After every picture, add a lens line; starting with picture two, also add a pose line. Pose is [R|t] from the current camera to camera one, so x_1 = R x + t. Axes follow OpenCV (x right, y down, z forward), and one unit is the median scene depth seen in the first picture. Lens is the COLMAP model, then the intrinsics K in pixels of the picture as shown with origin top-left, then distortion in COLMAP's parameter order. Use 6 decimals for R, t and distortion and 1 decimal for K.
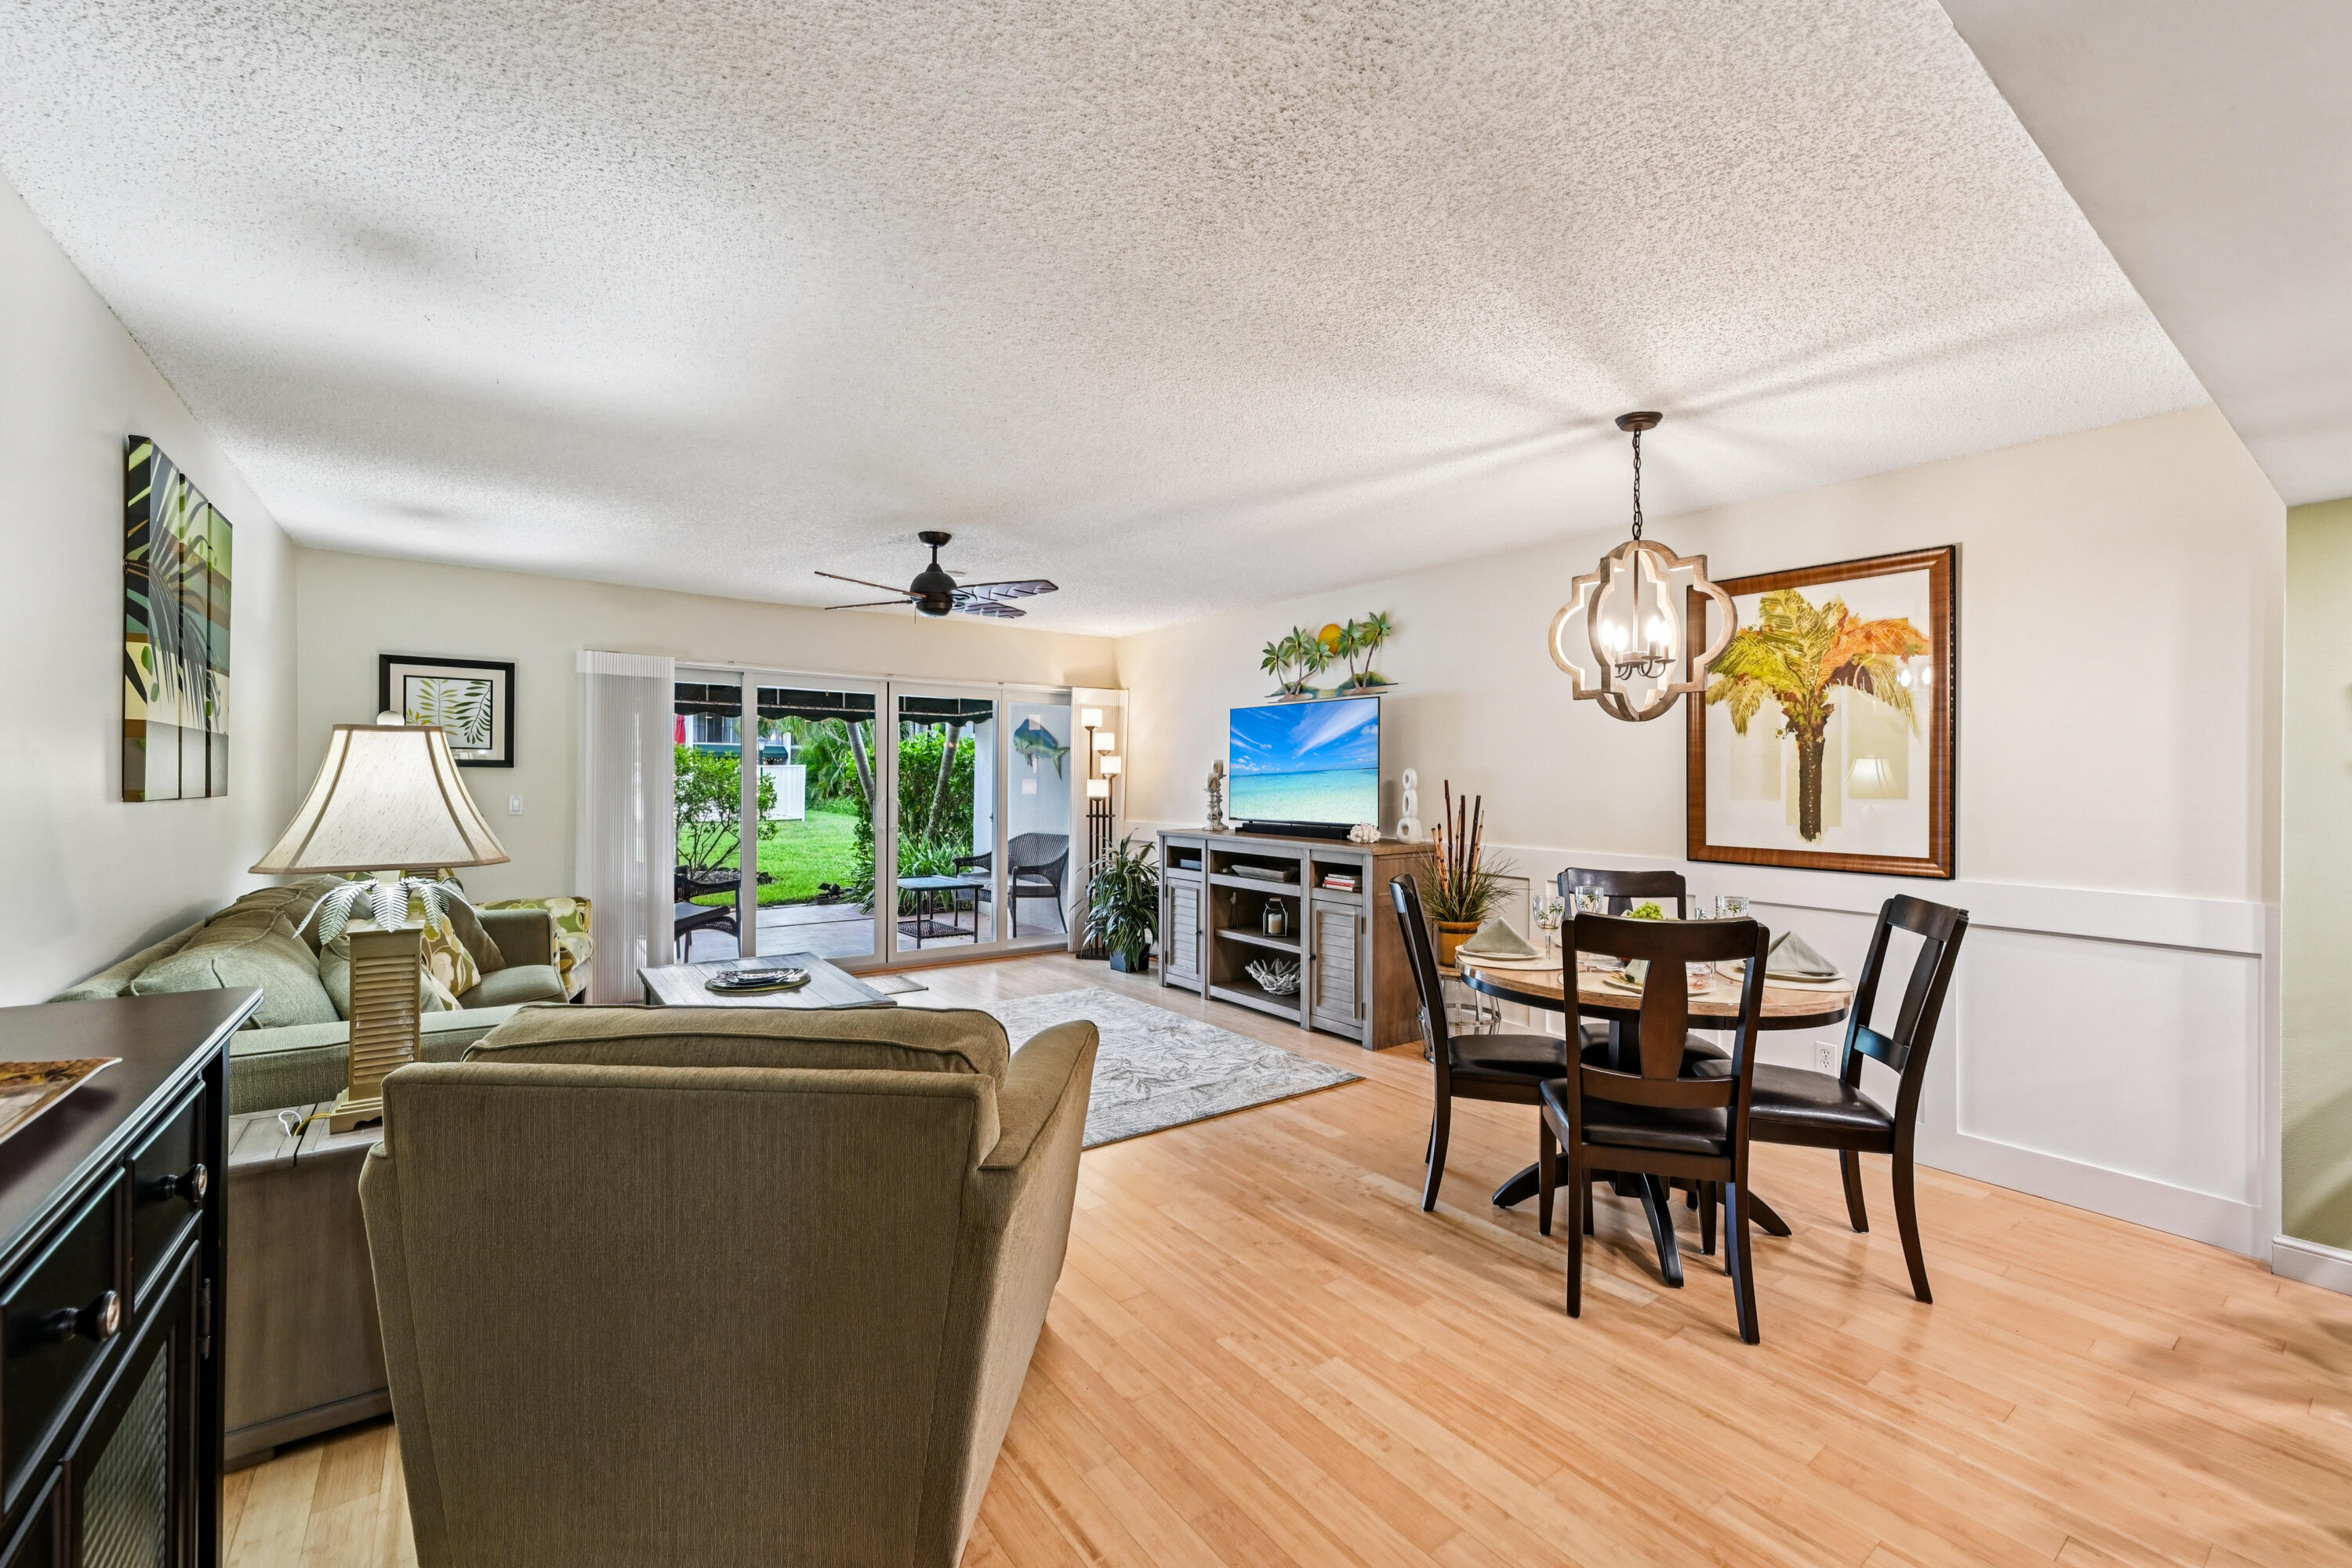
lens RADIAL K [[952.7, 0, 1170.0], [0, 952.7, 780.2], [0, 0, 1]] dist [-0.002799, -0.000746]
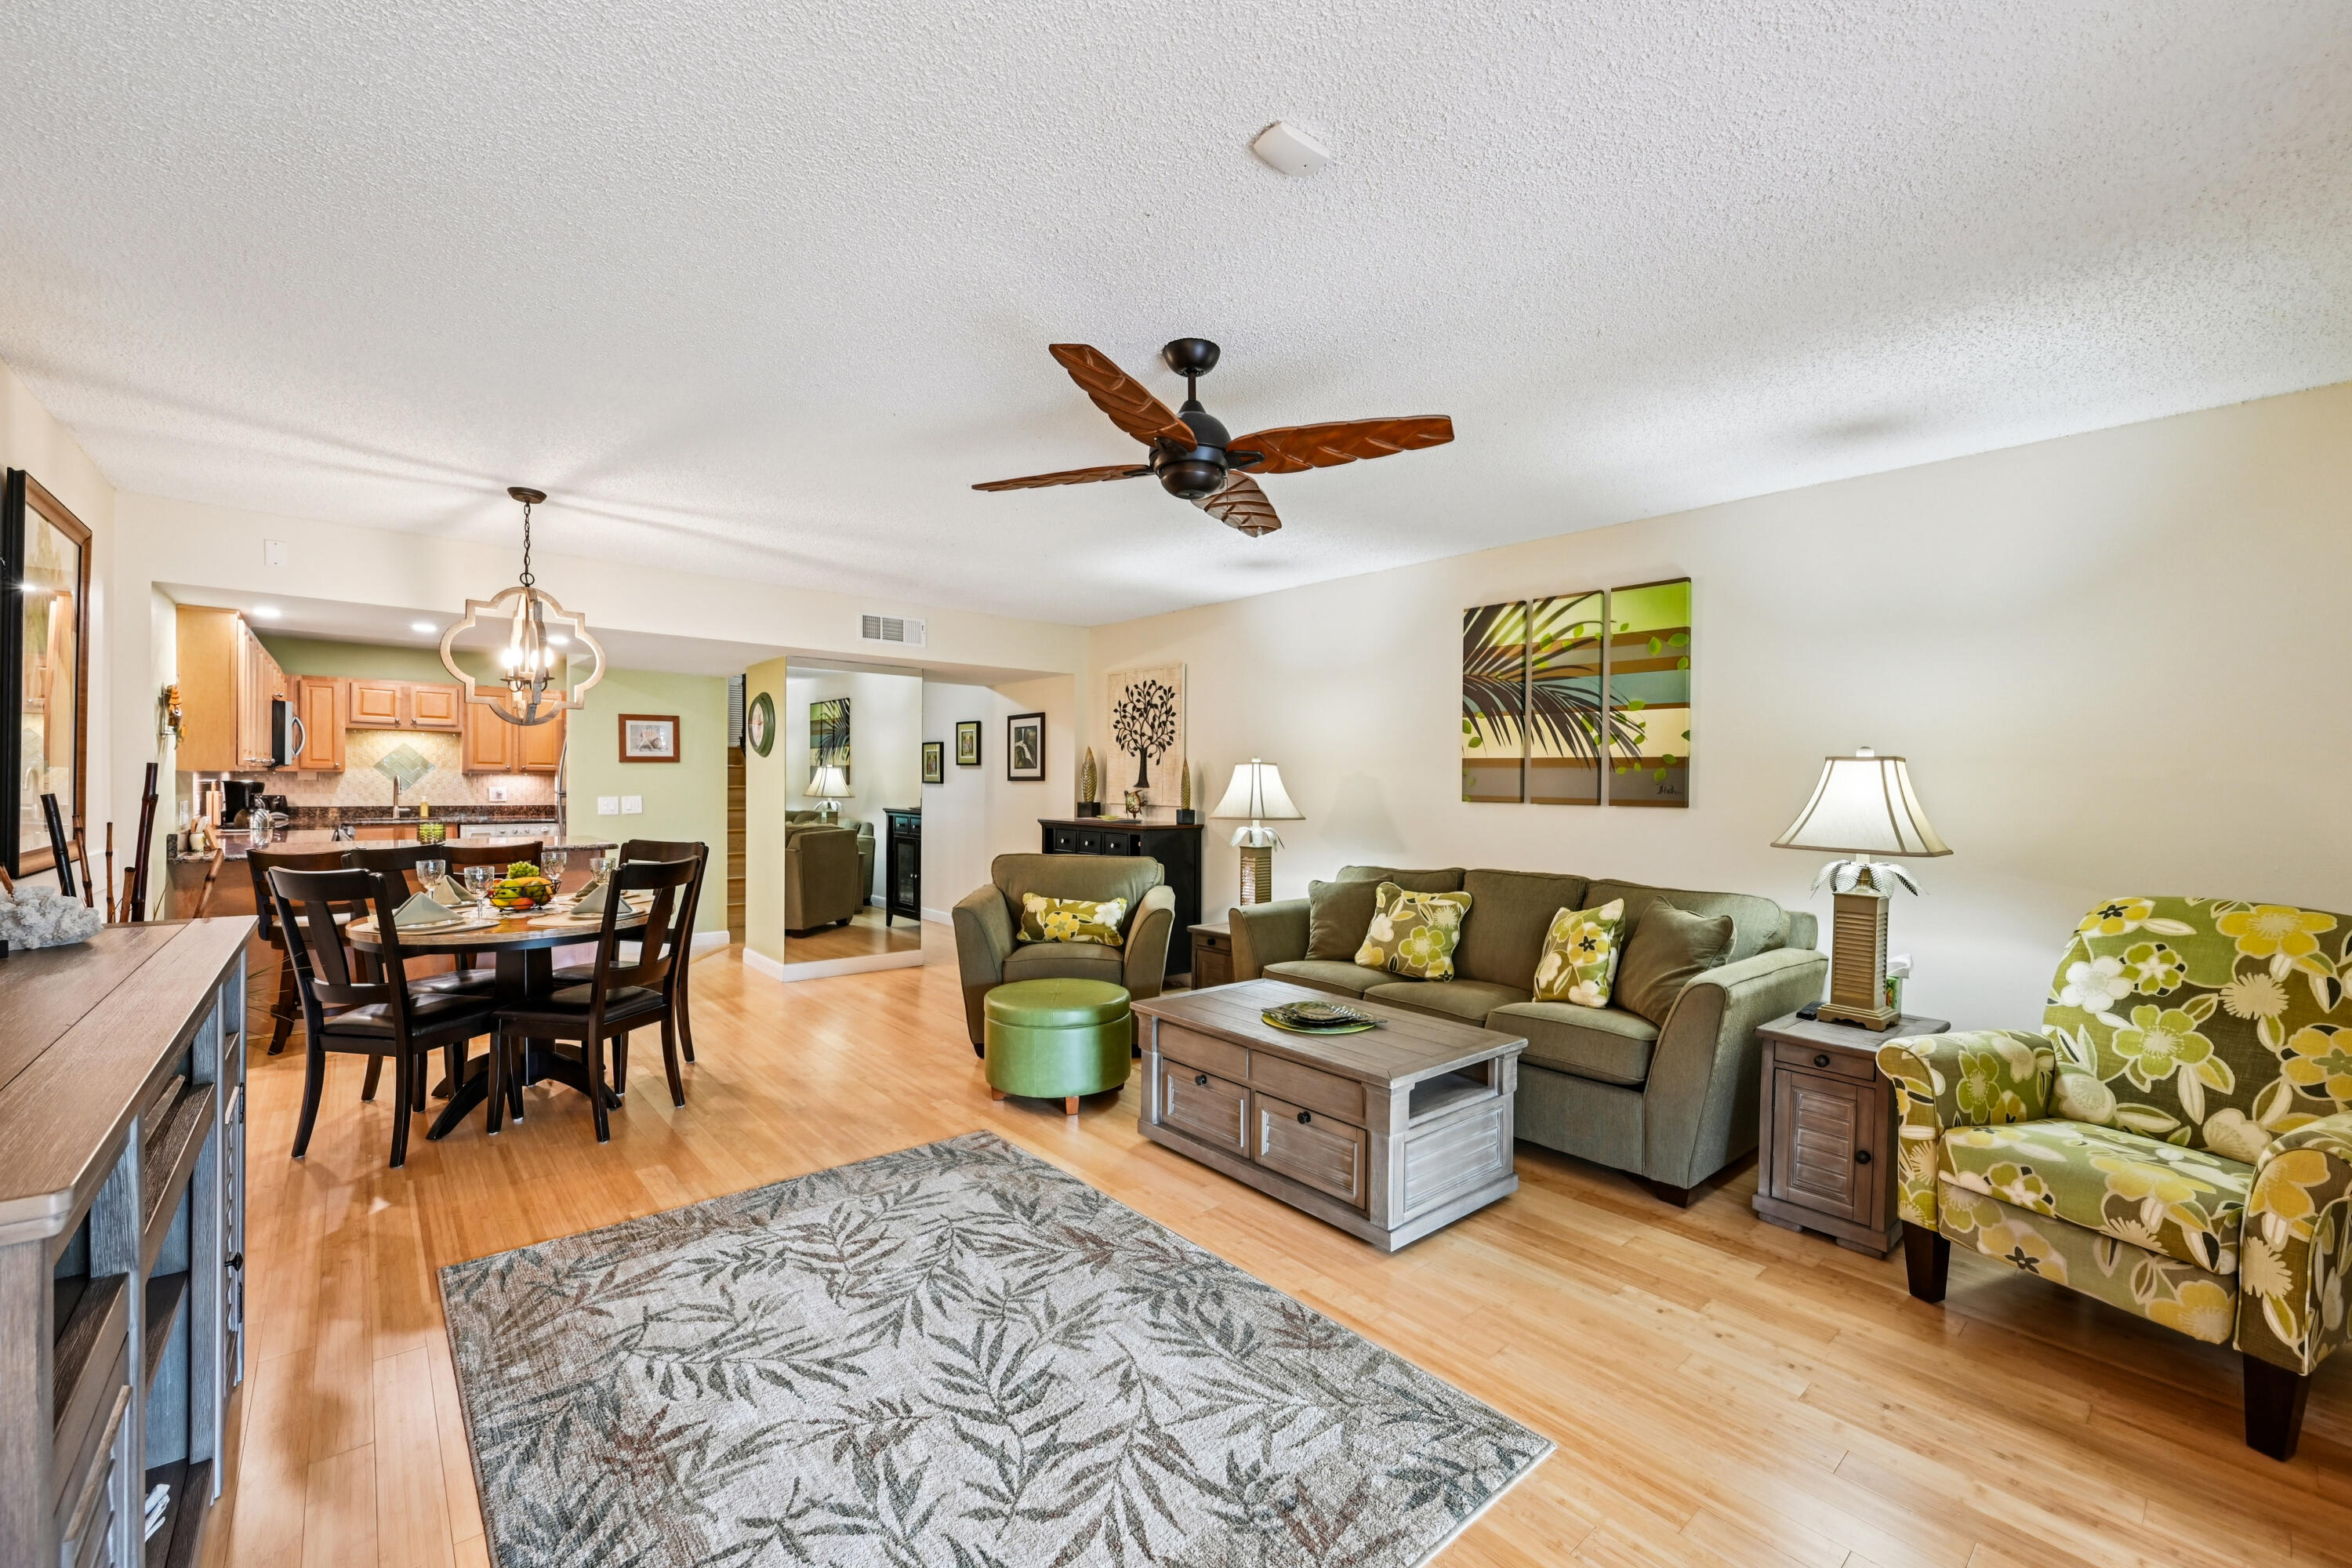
lens RADIAL K [[952.7, 0, 1183.8], [0, 952.7, 794.6], [0, 0, 1]] dist [-0.002799, -0.000746]
pose [[-0.996120, -0.019681, -0.085775, -0.234659], [-0.020793, 0.999711, 0.012087, -0.000959], [0.085513, 0.013823, -0.996241, 1.864174]]
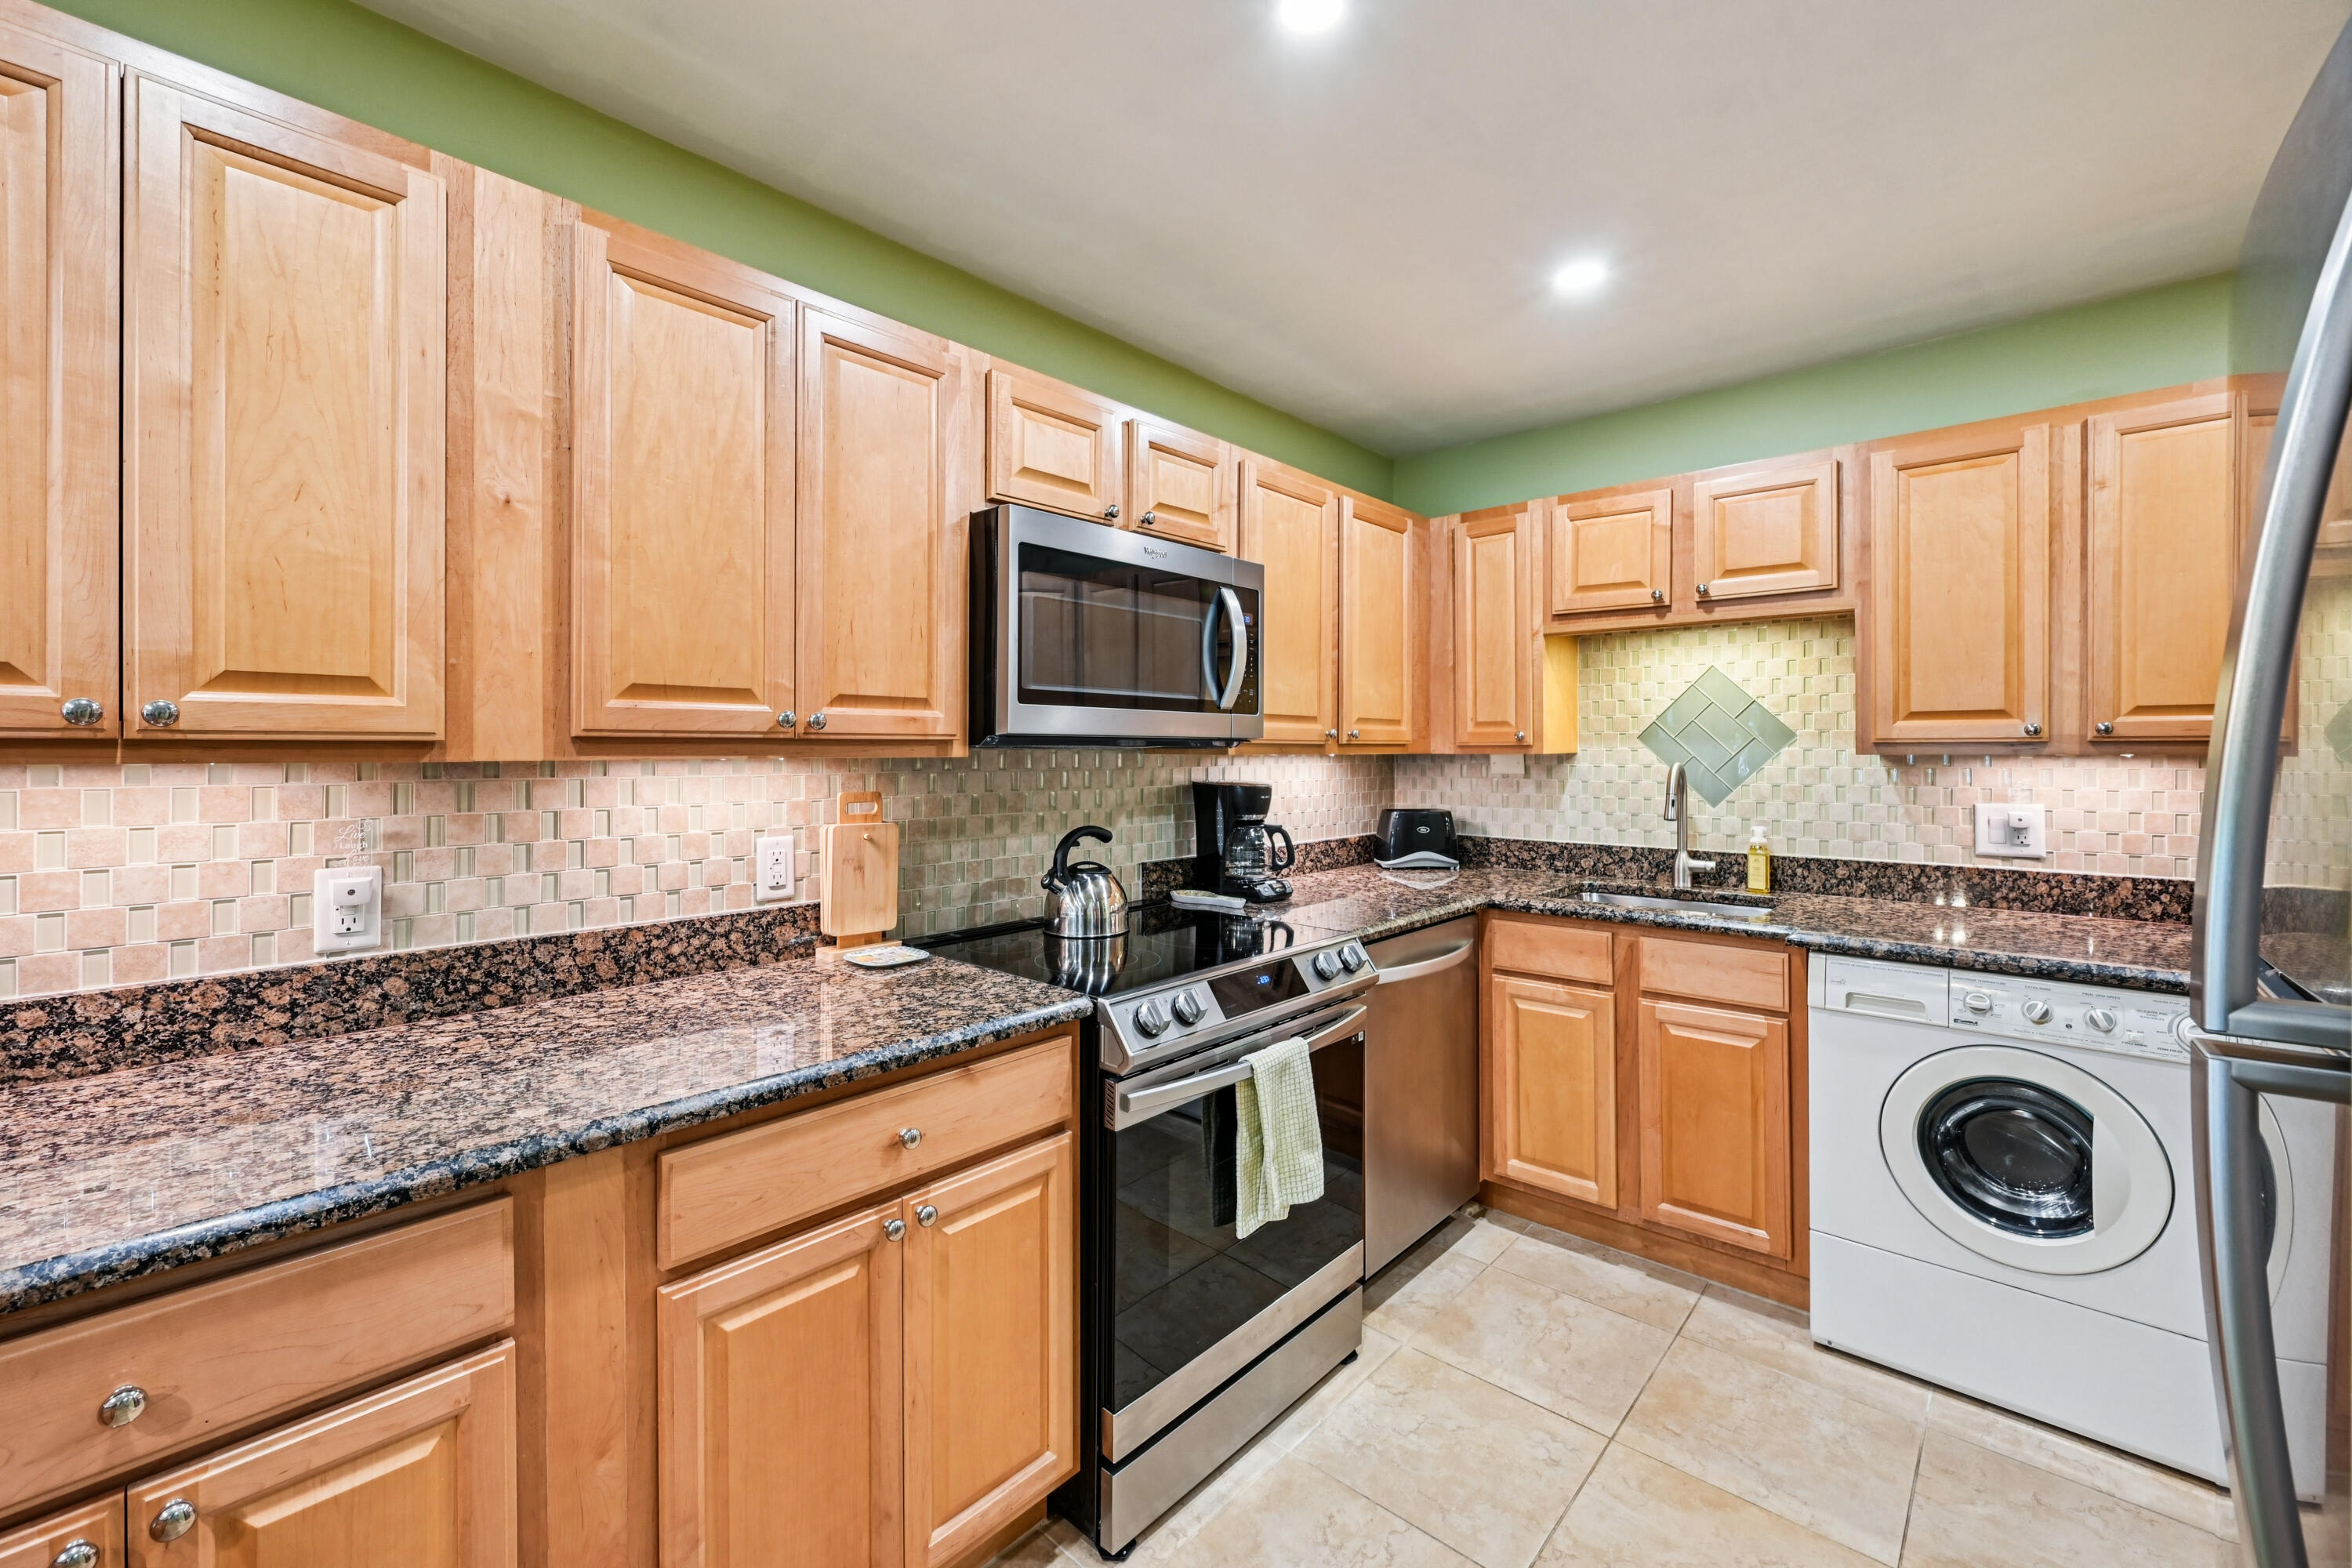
lens RADIAL K [[952.7, 0, 1166.4], [0, 952.7, 751.5], [0, 0, 1]] dist [-0.002799, -0.000746]
pose [[-0.193066, -0.010533, 0.981129, 0.729820], [-0.001786, 0.999944, 0.010384, 0.003040], [-0.981184, 0.000253, -0.193074, 0.066388]]
